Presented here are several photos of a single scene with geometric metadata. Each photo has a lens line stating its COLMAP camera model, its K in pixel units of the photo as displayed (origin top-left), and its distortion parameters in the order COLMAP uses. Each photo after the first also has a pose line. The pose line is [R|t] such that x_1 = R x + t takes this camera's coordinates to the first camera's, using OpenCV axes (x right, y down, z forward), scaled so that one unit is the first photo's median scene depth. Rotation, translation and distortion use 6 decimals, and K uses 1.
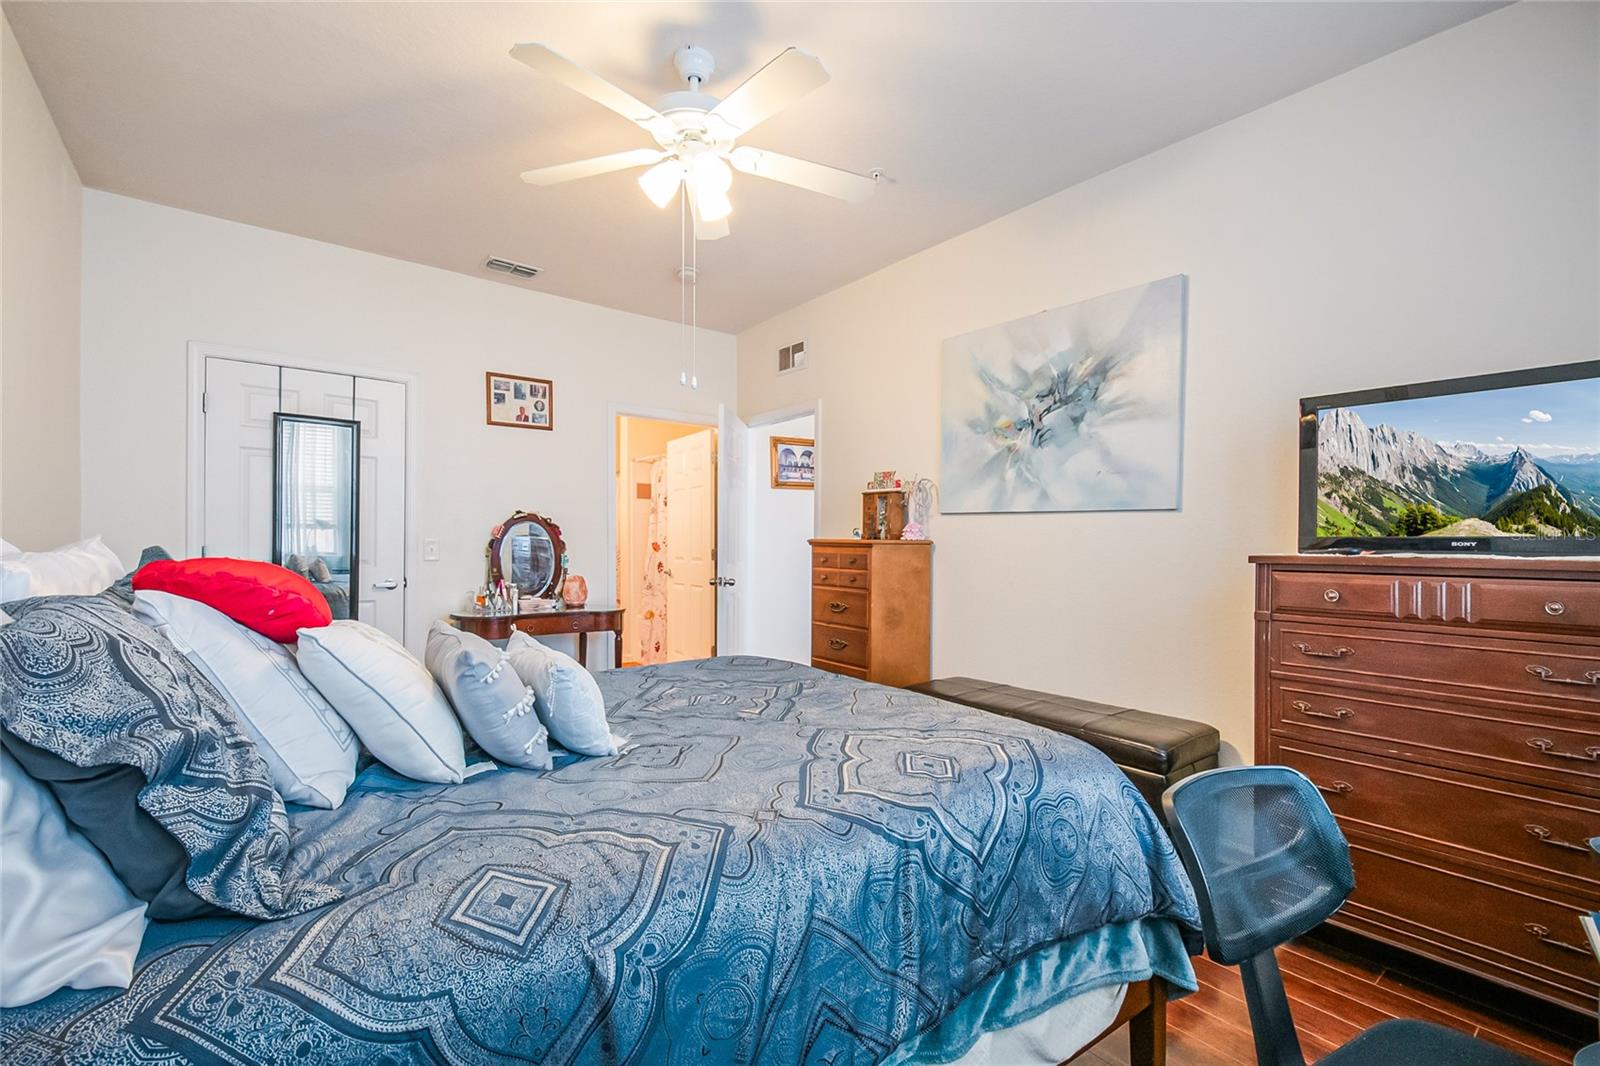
lens RADIAL K [[710.4, 0, 788.0], [0, 710.4, 533.2], [0, 0, 1]] dist [0.021756, -0.021408]
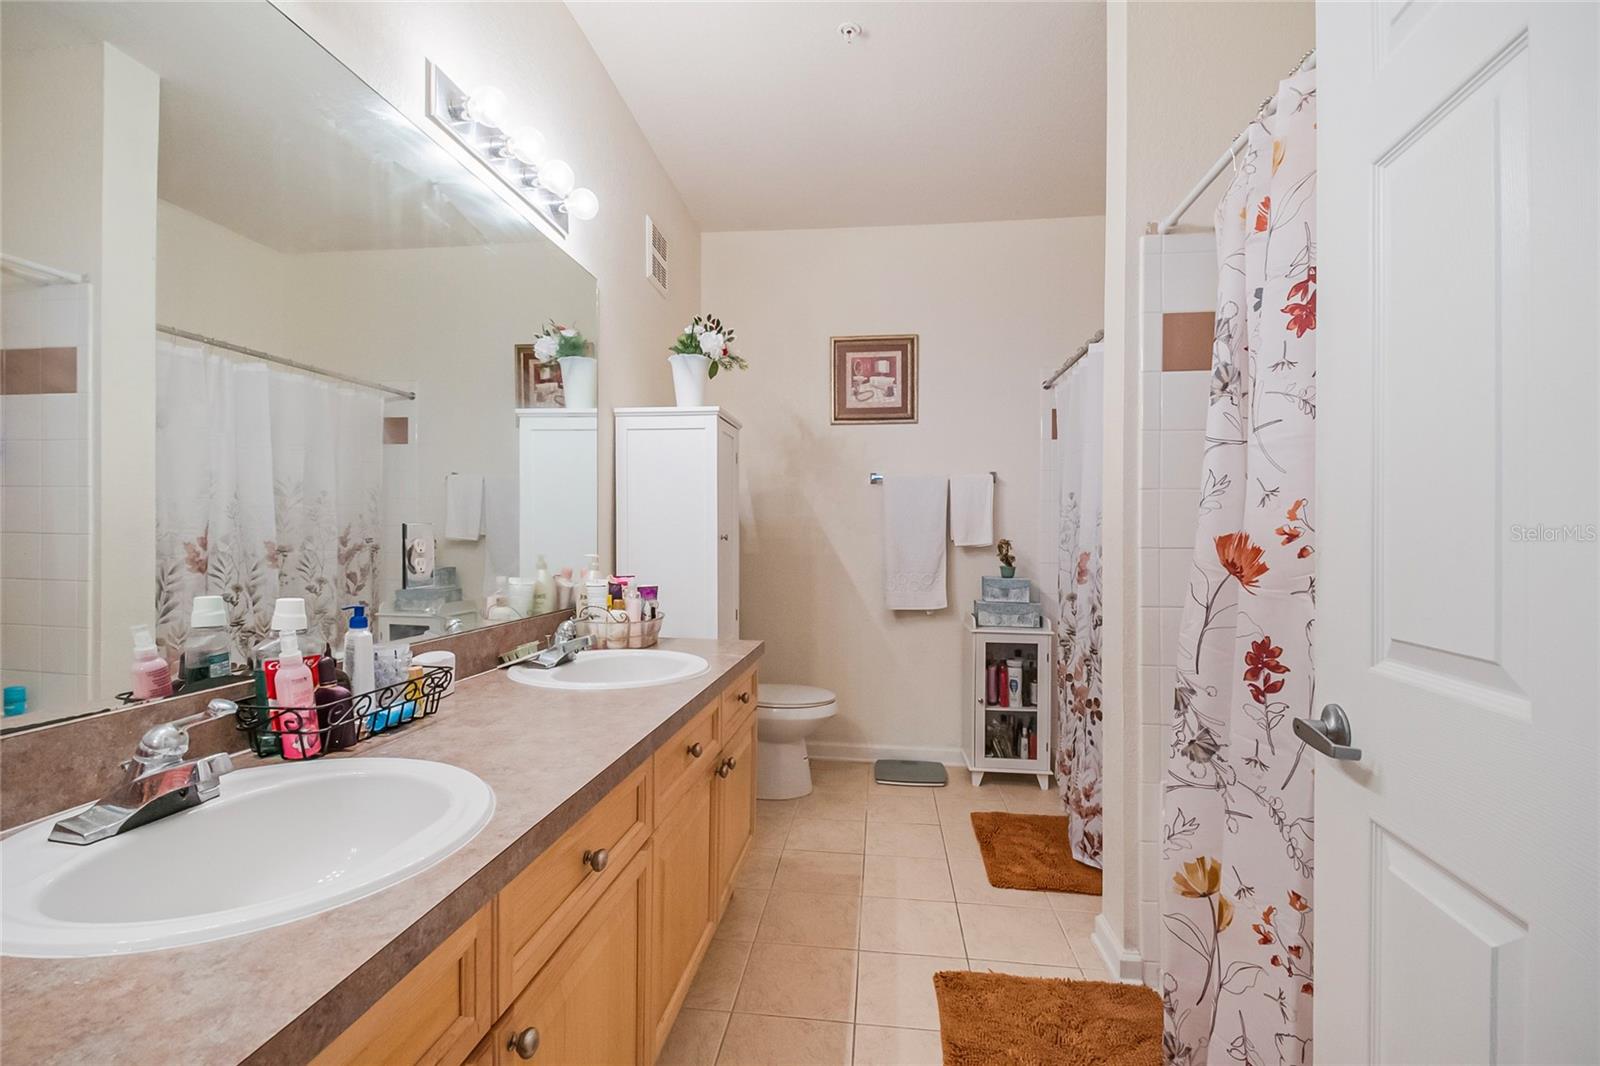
lens RADIAL K [[710.4, 0, 788.0], [0, 710.4, 533.2], [0, 0, 1]] dist [0.021756, -0.021408]
pose [[0.720432, 0.002879, -0.693519, -0.138220], [0.002938, 0.999970, 0.007203, 0.010182], [0.693519, -0.007227, 0.720402, 0.768677]]
